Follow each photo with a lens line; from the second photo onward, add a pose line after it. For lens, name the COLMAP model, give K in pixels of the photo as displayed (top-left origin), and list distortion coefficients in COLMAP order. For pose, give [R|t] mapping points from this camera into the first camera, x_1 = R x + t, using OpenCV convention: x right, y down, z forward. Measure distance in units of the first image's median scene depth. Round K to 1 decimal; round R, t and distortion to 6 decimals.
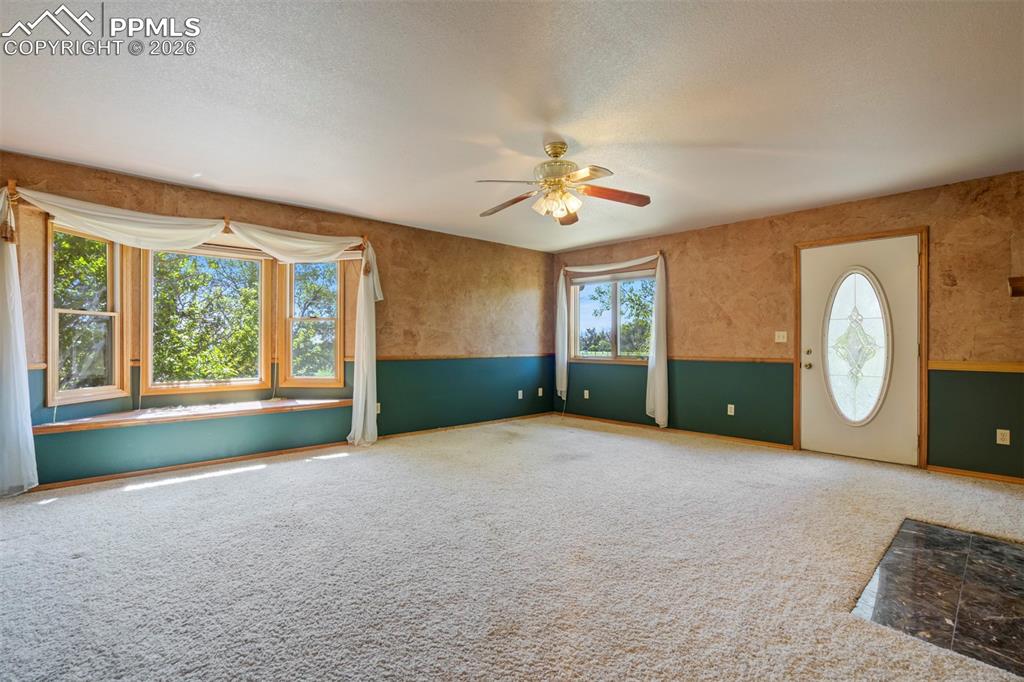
lens RADIAL K [[470.2, 0, 512.5], [0, 470.2, 344.5], [0, 0, 1]] dist [-0.044285, 0.022408]
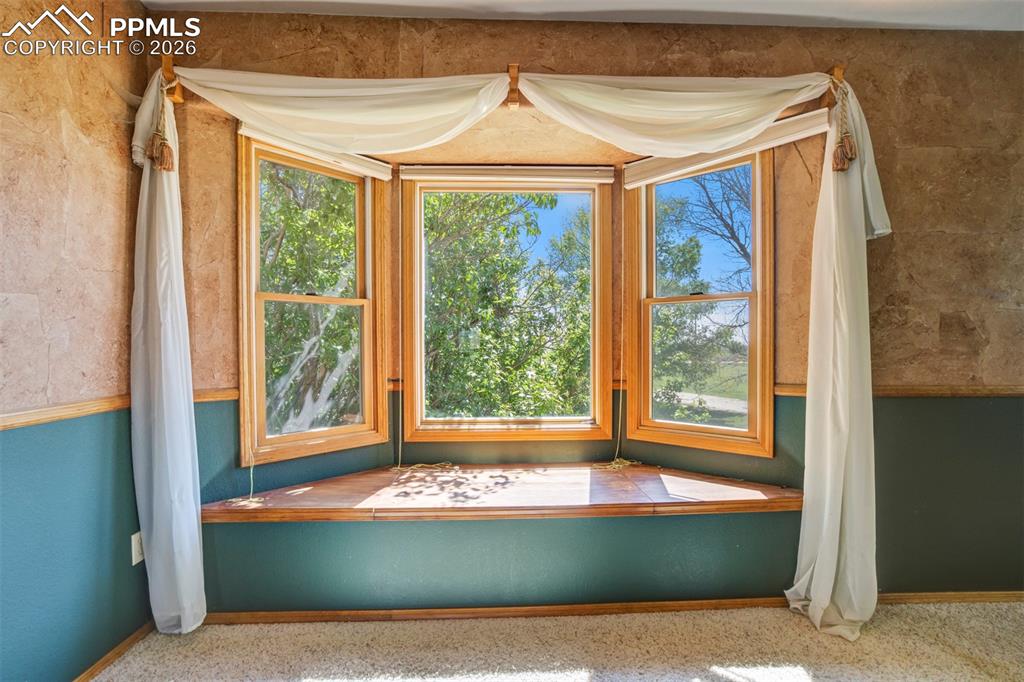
lens RADIAL K [[470.2, 0, 512.5], [0, 470.2, 344.5], [0, 0, 1]] dist [-0.044285, 0.022408]
pose [[0.763781, -0.002243, -0.645472, -0.277280], [0.001535, 0.999997, -0.001659, -0.008639], [0.645474, 0.000276, 0.763782, 0.549885]]
